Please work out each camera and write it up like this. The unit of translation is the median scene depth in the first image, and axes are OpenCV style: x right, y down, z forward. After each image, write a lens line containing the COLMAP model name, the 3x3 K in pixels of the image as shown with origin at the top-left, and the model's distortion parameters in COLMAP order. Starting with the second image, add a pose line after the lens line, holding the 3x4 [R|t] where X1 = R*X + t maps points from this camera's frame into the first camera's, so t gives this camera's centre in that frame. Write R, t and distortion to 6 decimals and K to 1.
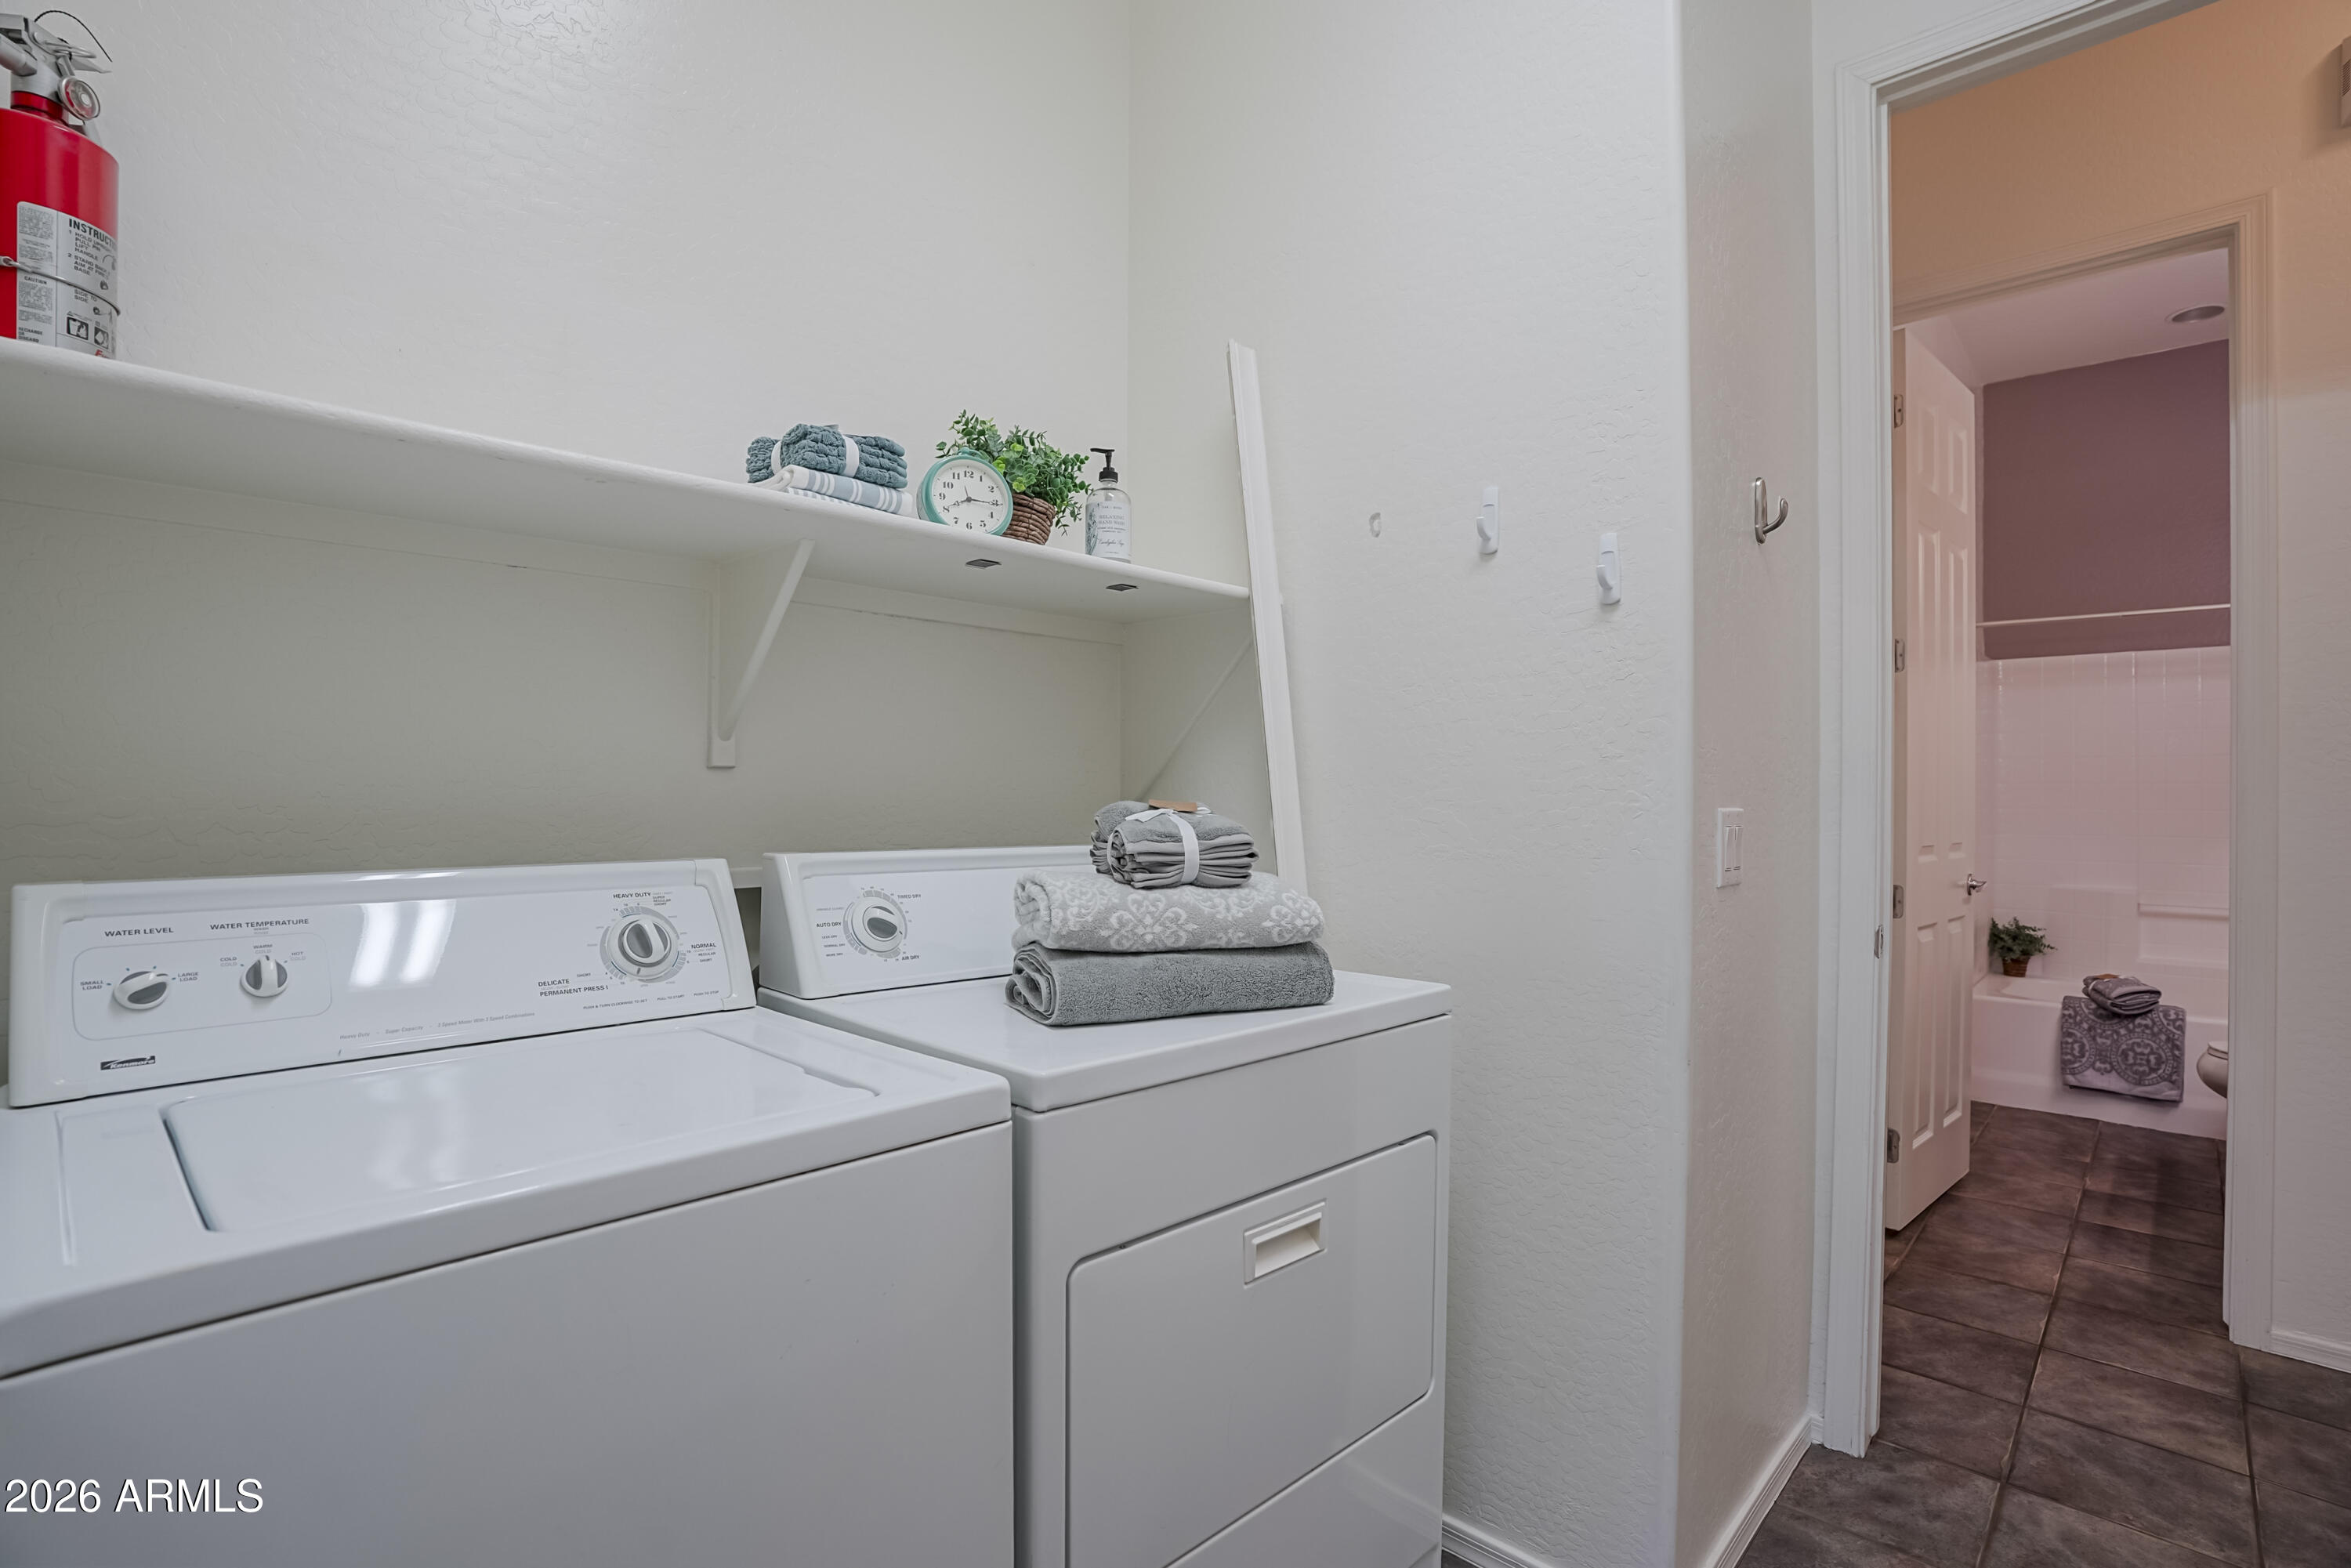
lens RADIAL K [[1116.7, 0, 1175.5], [0, 1116.7, 784.0], [0, 0, 1]] dist [-0.076371, 0.029327]
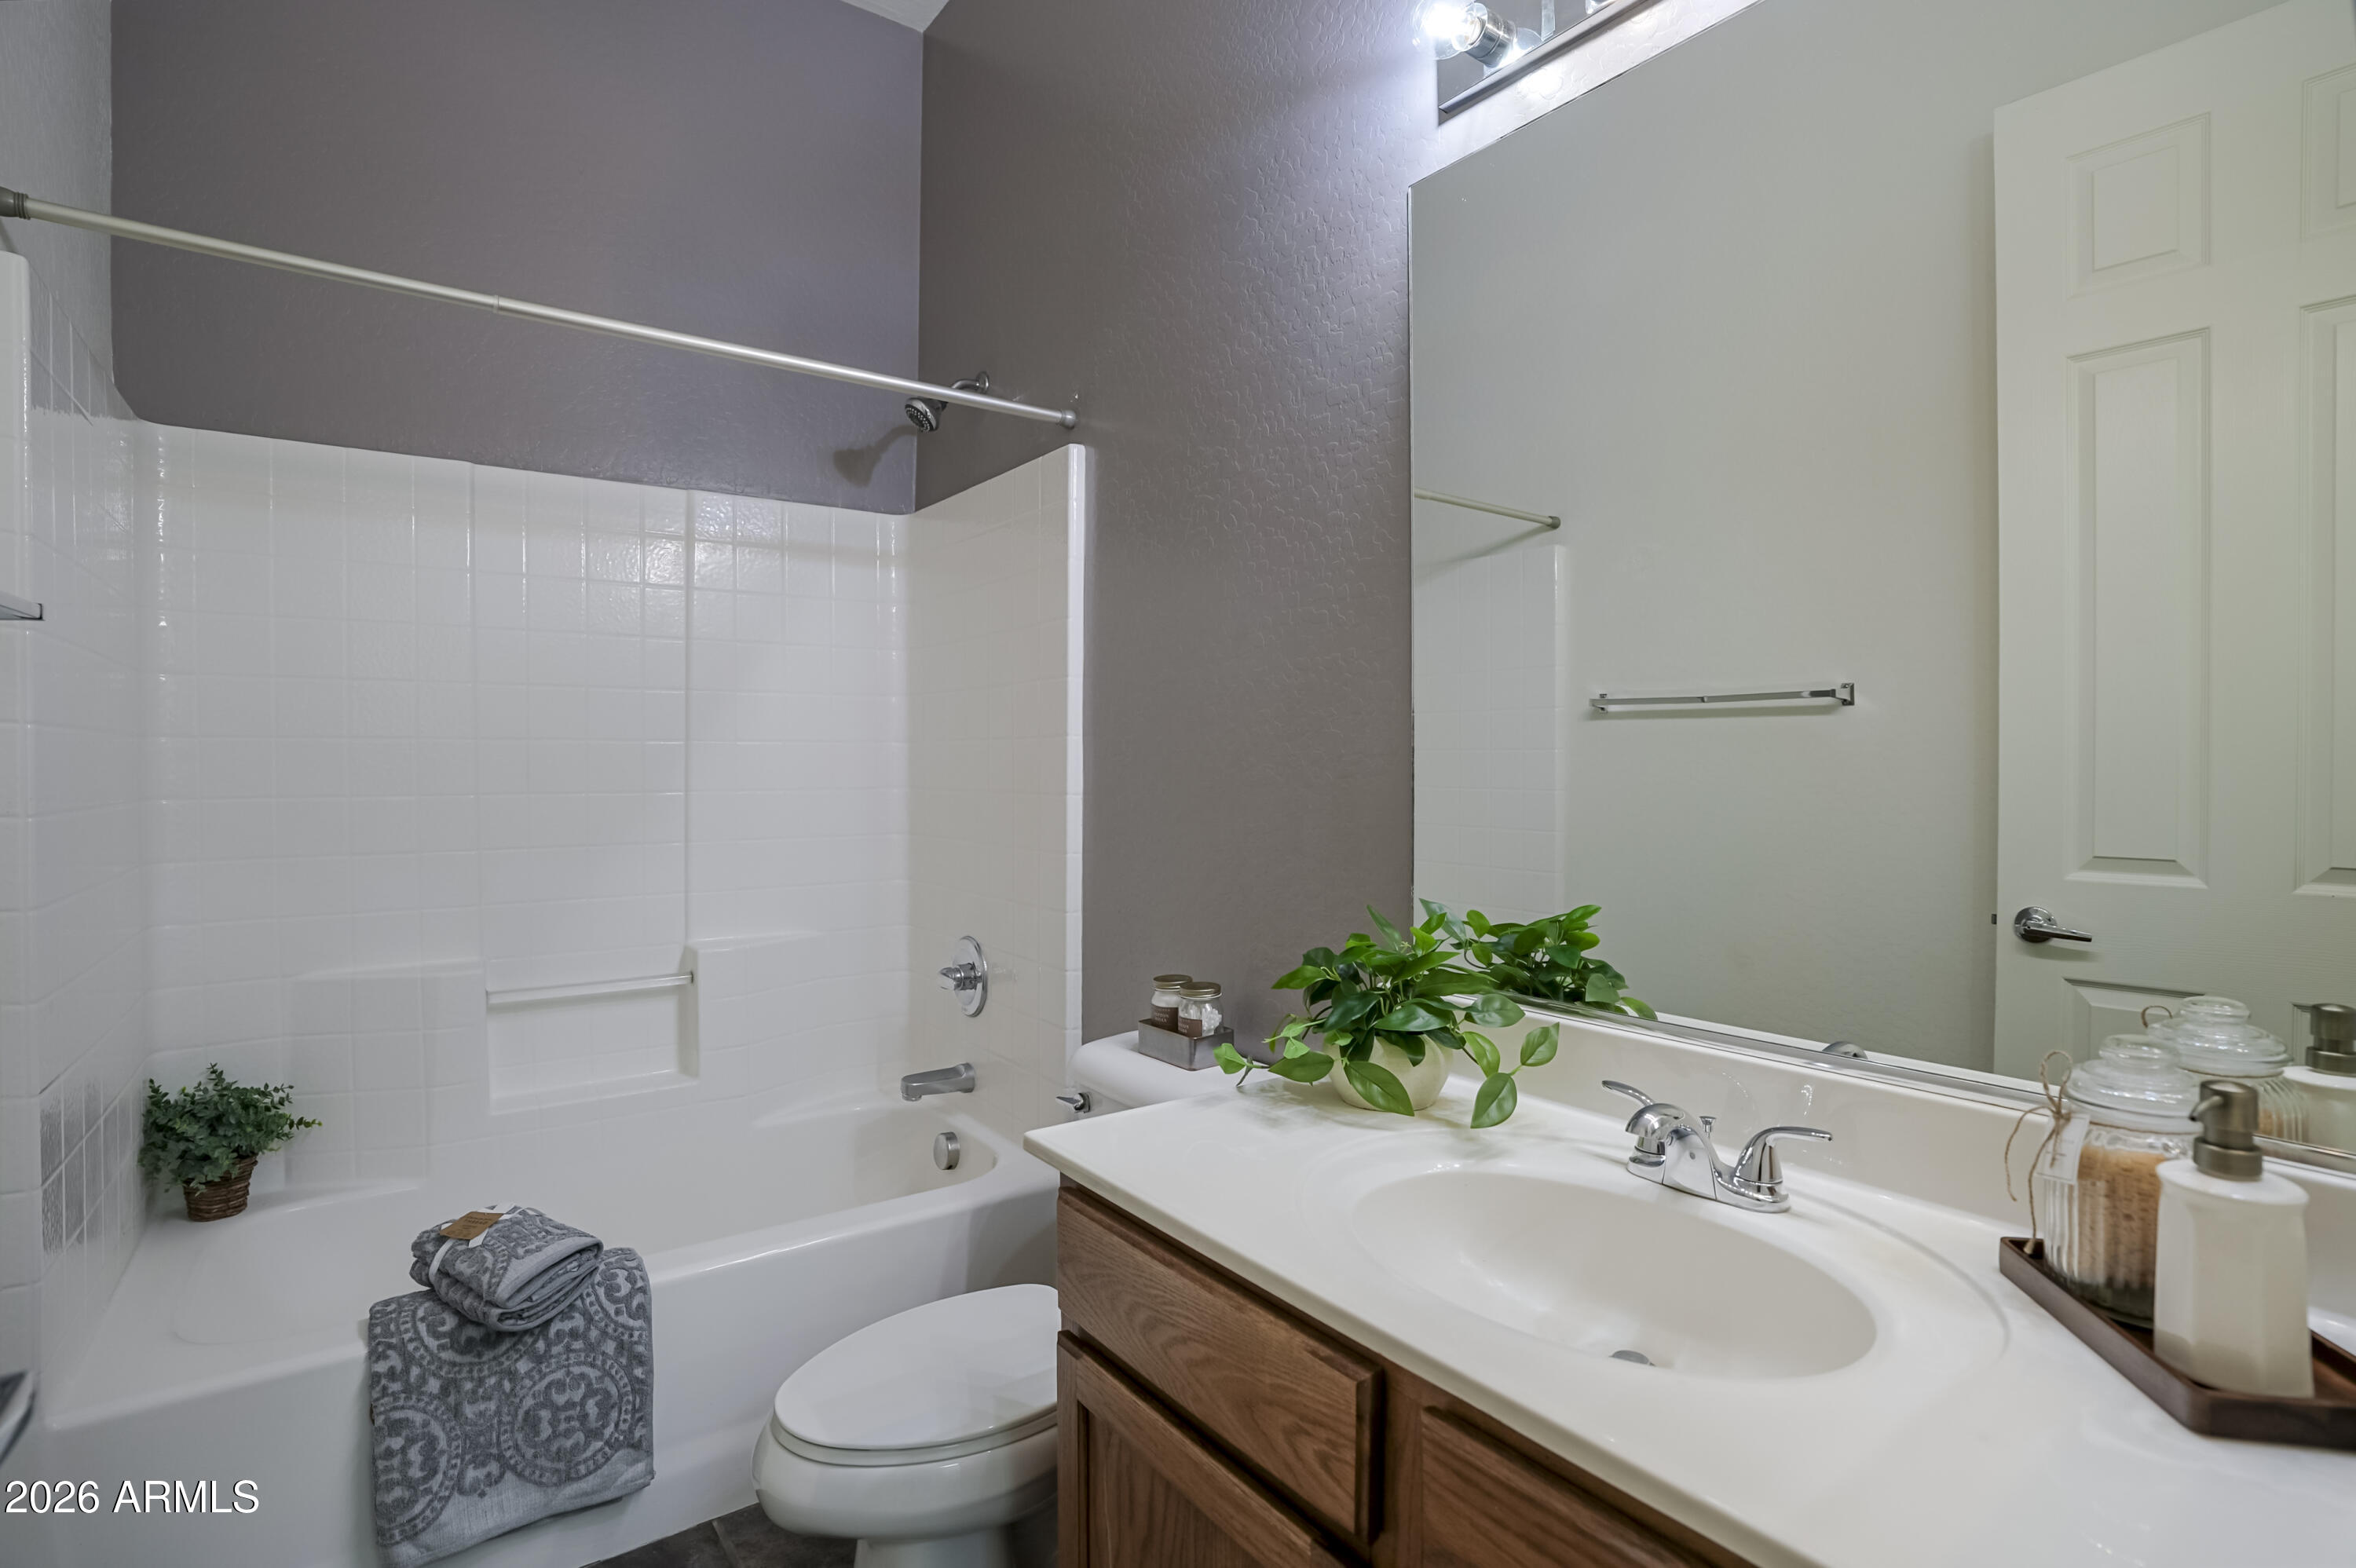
lens RADIAL K [[1119.0, 0, 1178.0], [0, 1119.0, 784.0], [0, 0, 1]] dist [-0.076371, 0.029327]
pose [[0.170117, -0.024237, 0.985126, 0.535208], [-0.003068, 0.999680, 0.025124, 0.008663], [-0.985419, -0.007296, 0.169988, 0.686114]]
